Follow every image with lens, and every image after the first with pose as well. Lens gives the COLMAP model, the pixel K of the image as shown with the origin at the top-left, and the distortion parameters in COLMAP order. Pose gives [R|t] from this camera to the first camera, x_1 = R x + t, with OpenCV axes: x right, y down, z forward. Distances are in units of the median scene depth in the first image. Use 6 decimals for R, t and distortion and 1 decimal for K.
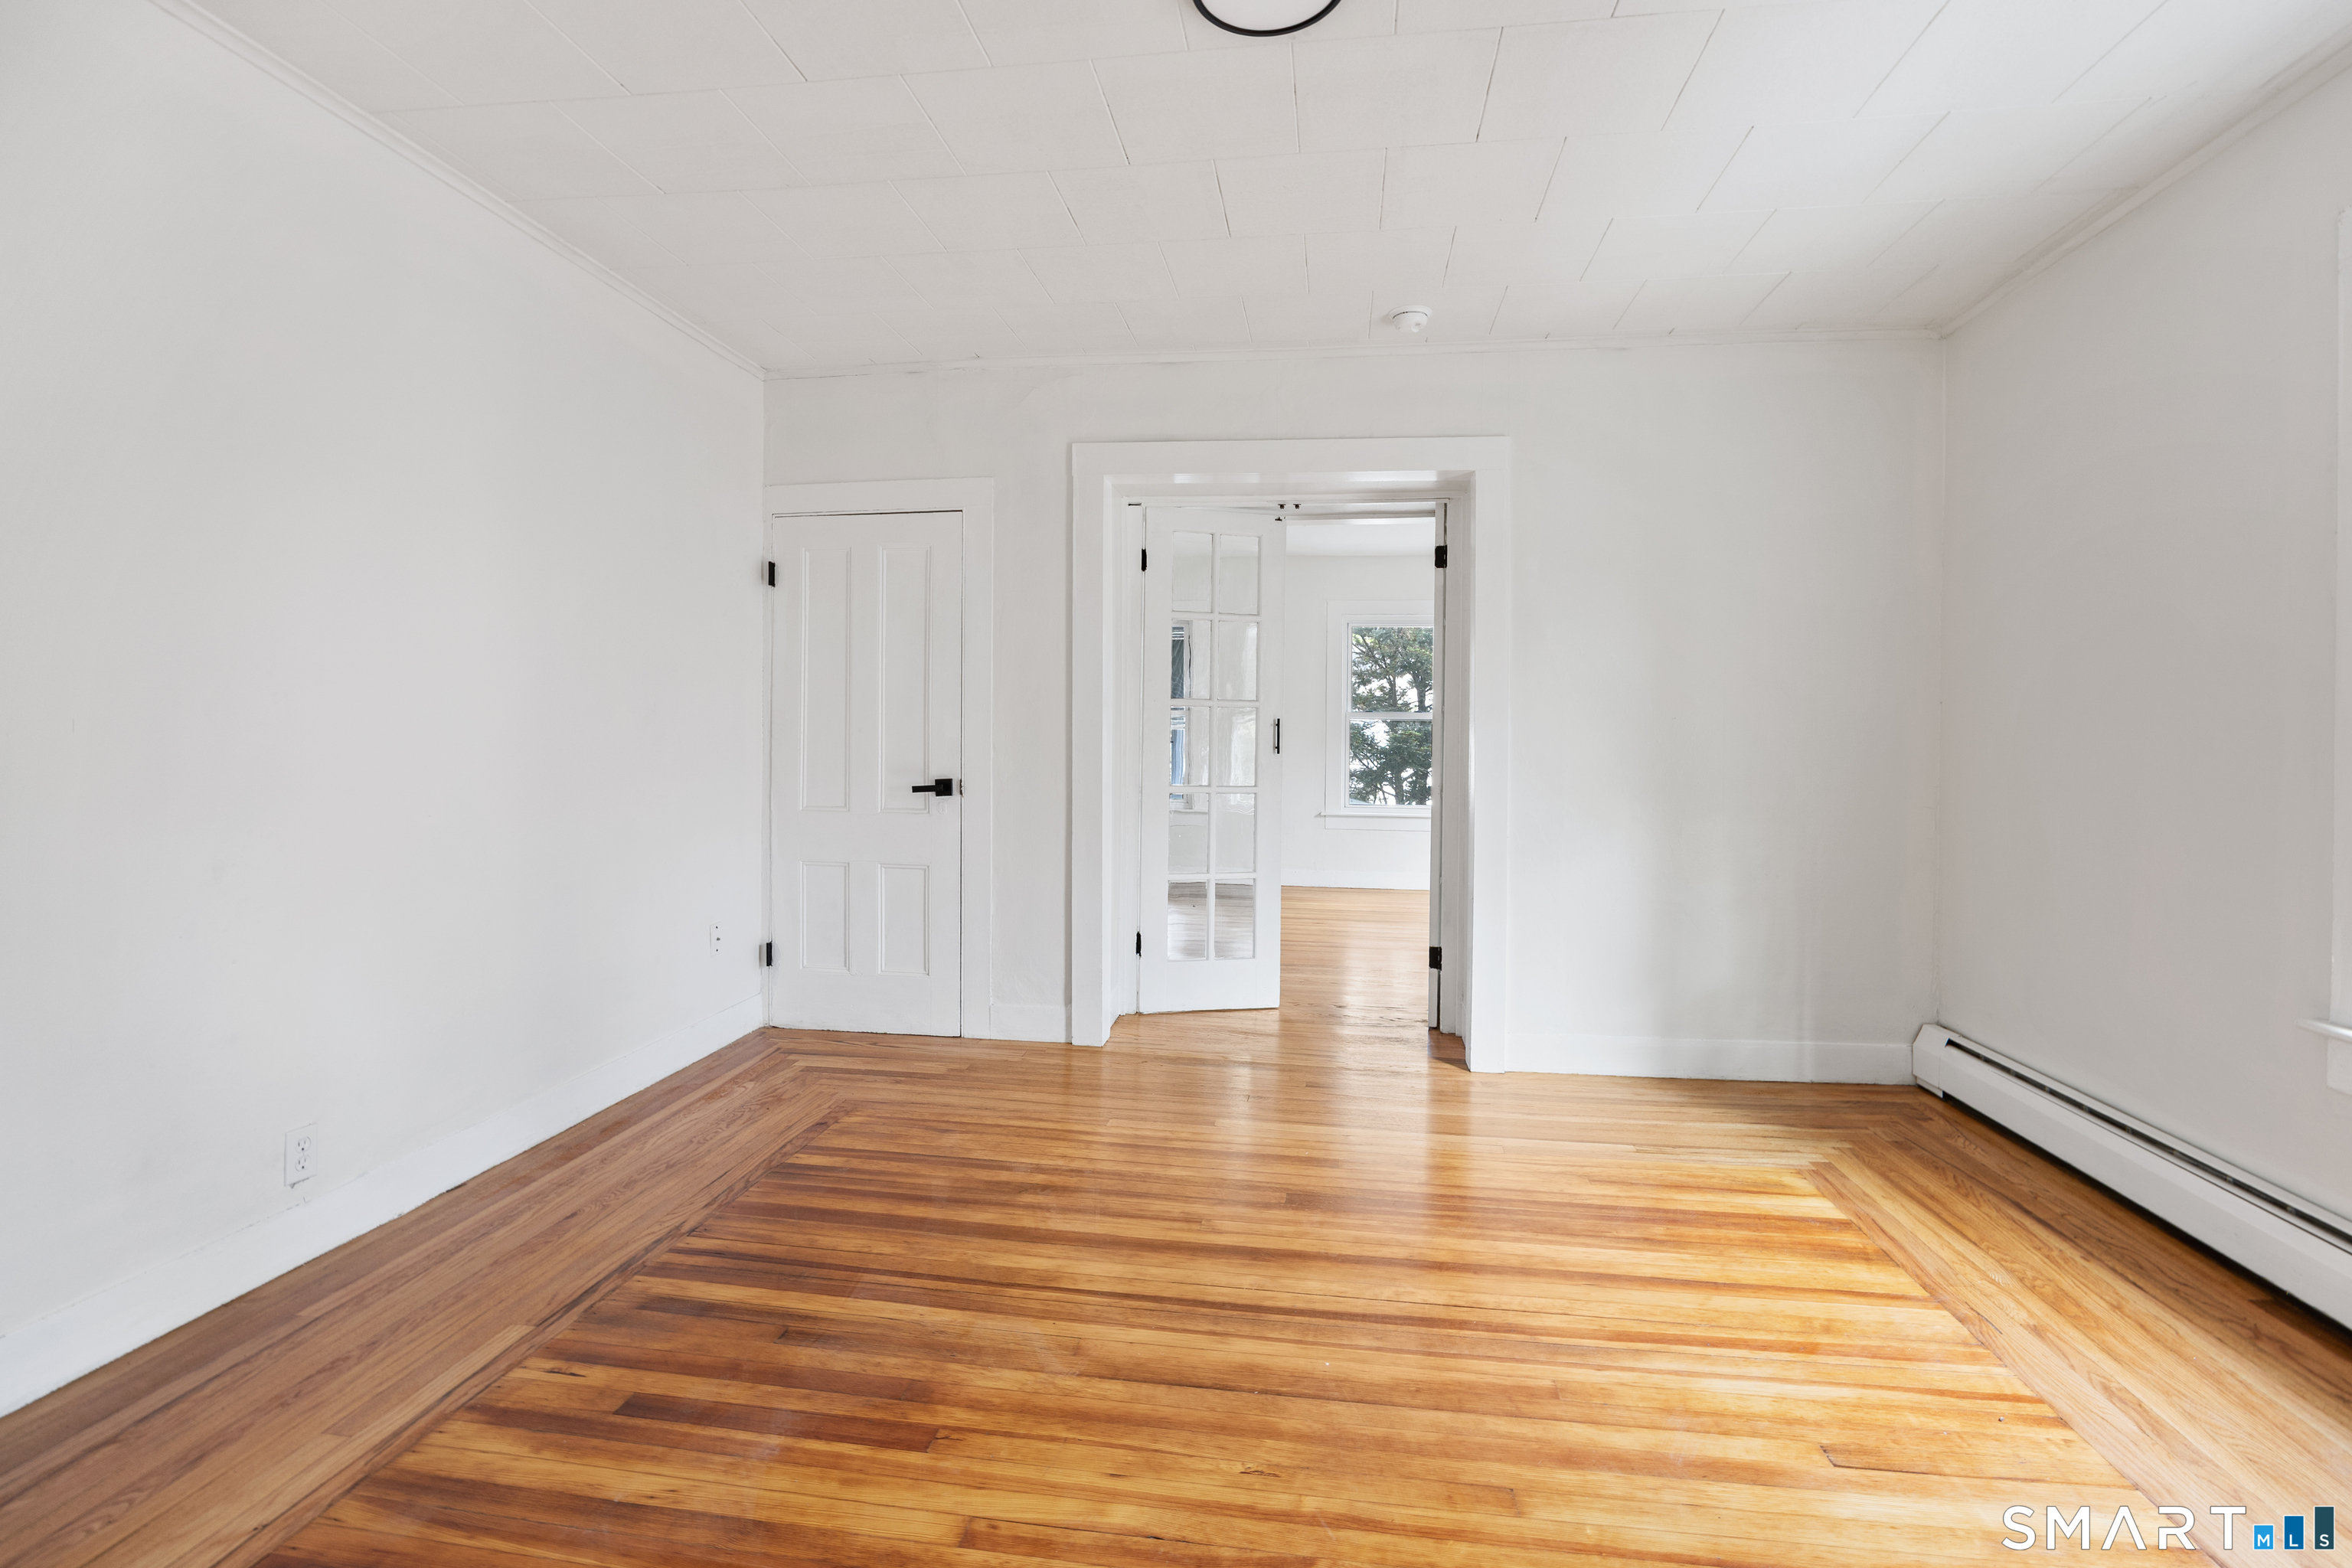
lens RADIAL K [[1044.0, 0, 1187.2], [0, 1044.0, 785.4], [0, 0, 1]] dist [-0.003544, 0.000072]
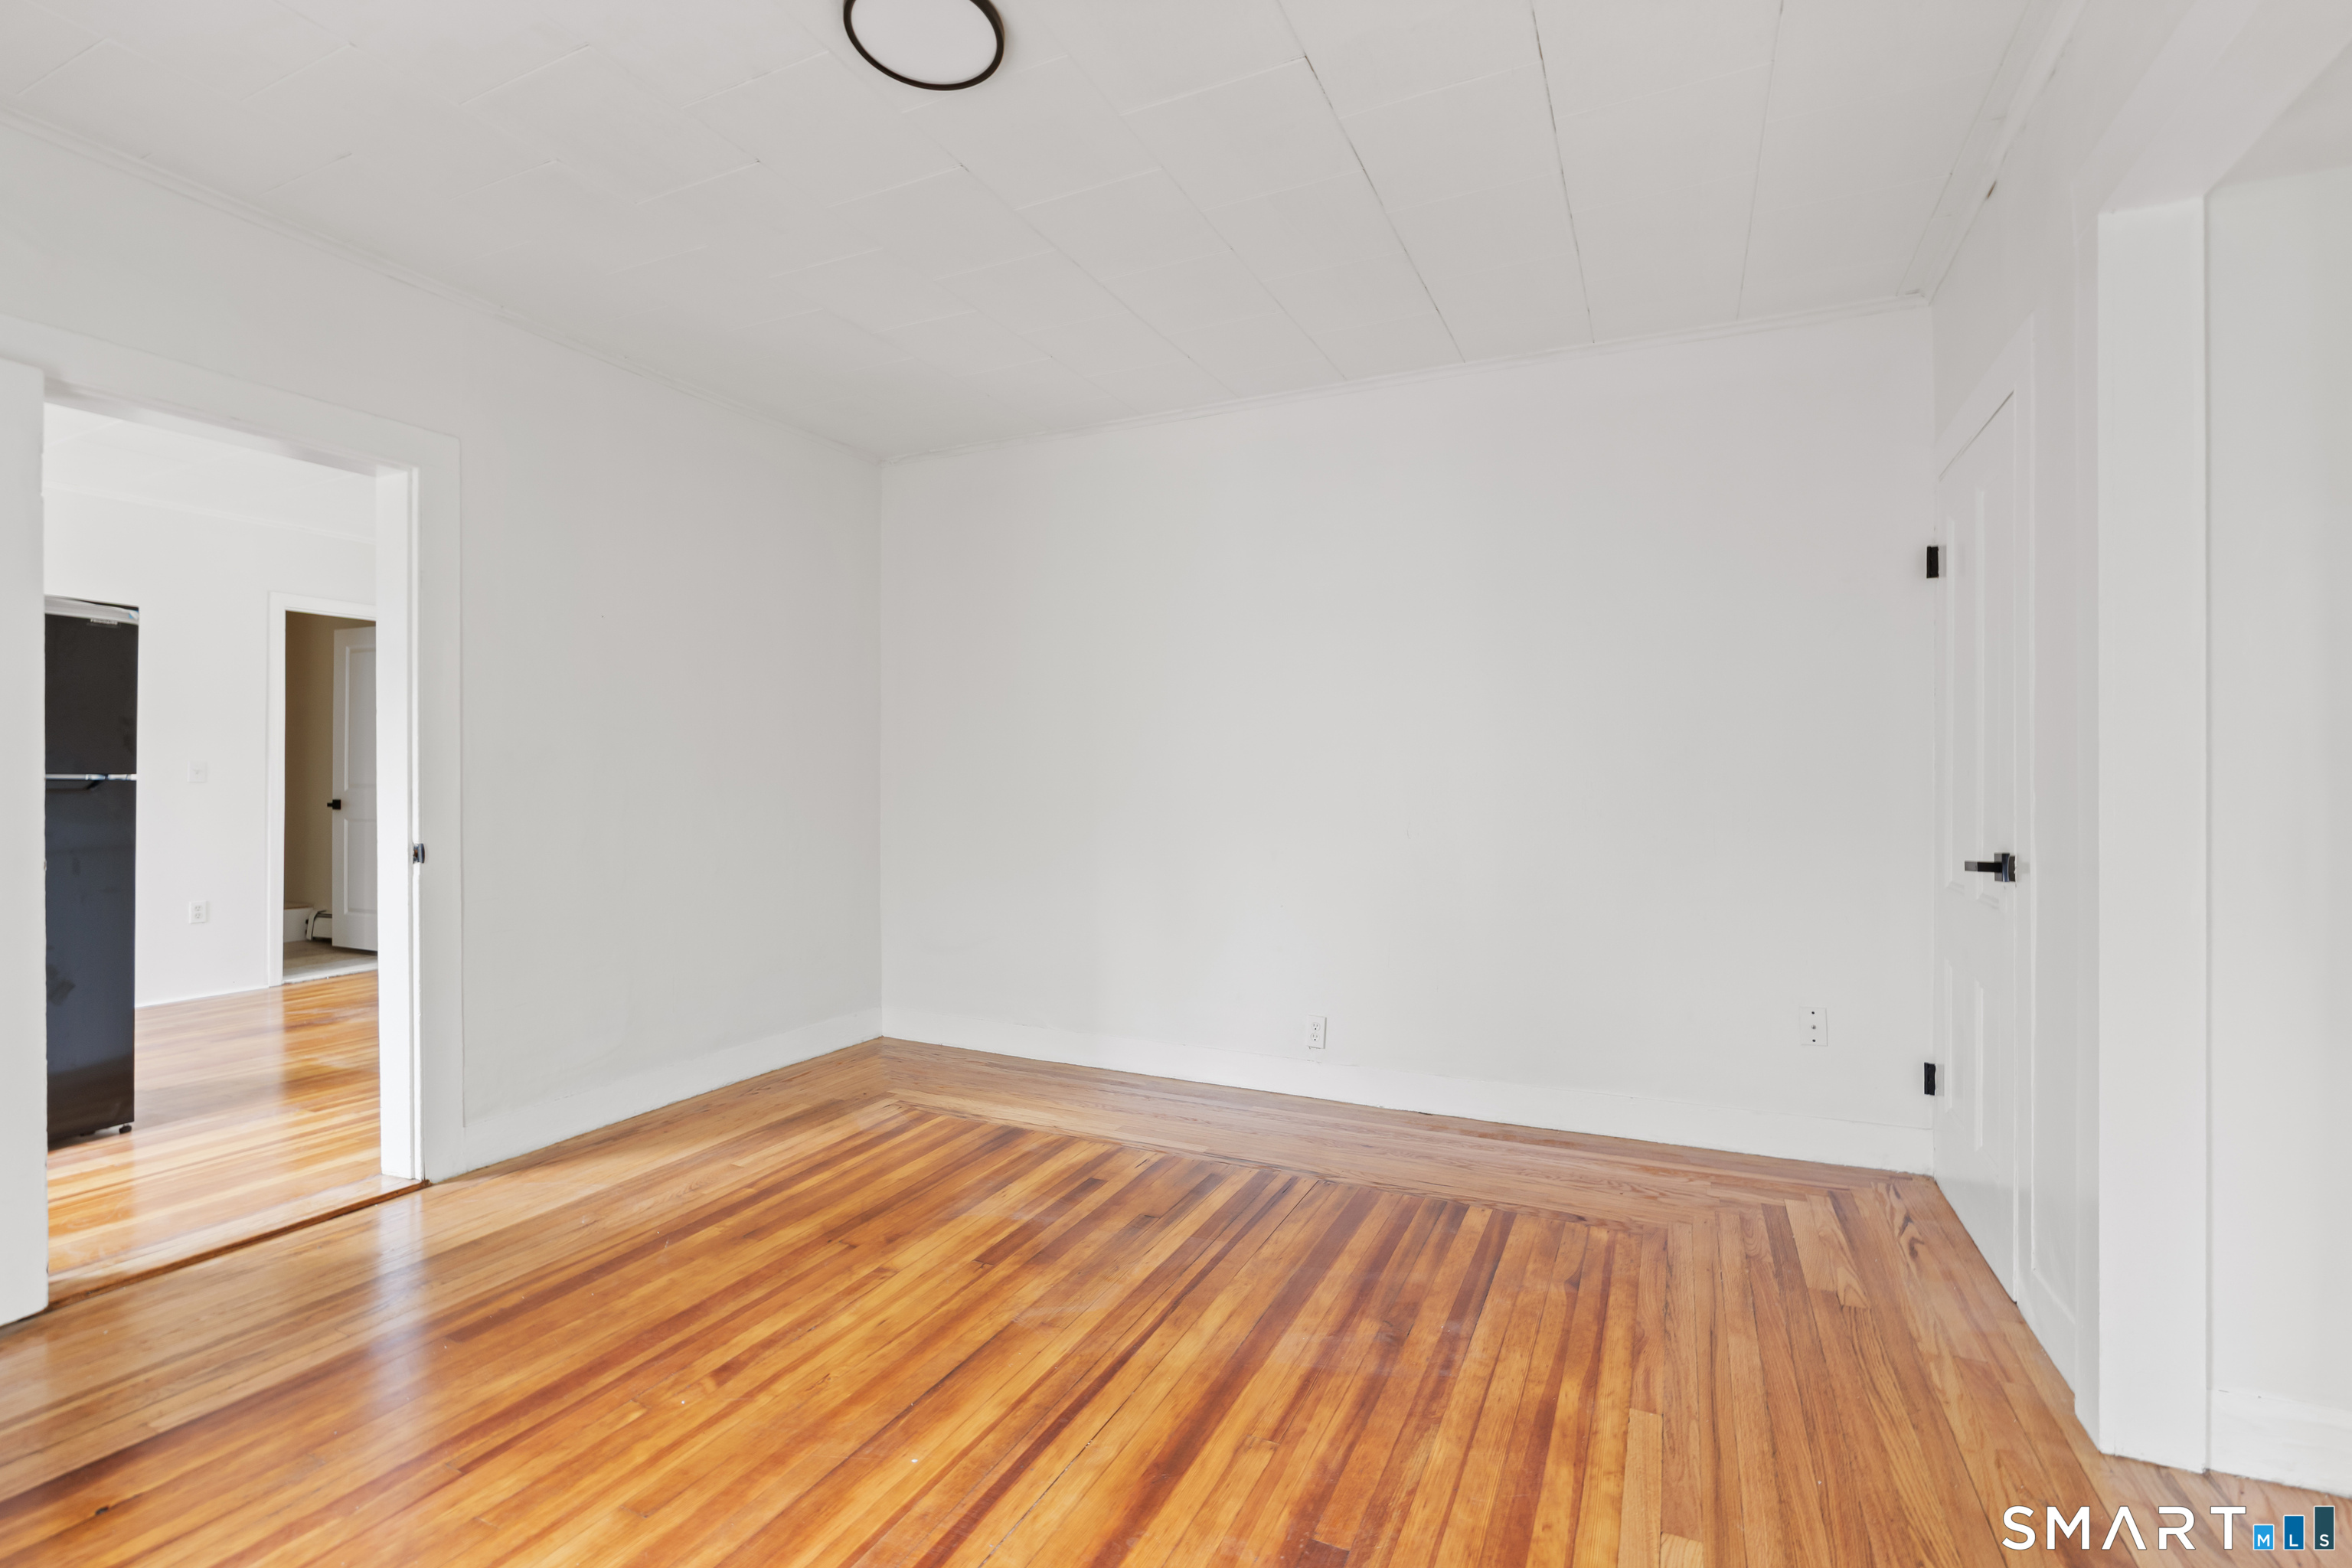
lens RADIAL K [[1044.0, 0, 1187.2], [0, 1044.0, 785.4], [0, 0, 1]] dist [-0.003544, 0.000072]
pose [[-0.287132, -0.004961, -0.957878, 0.908974], [-0.048307, 0.998789, 0.009308, -0.051264], [0.956672, 0.048945, -0.287024, 1.412833]]
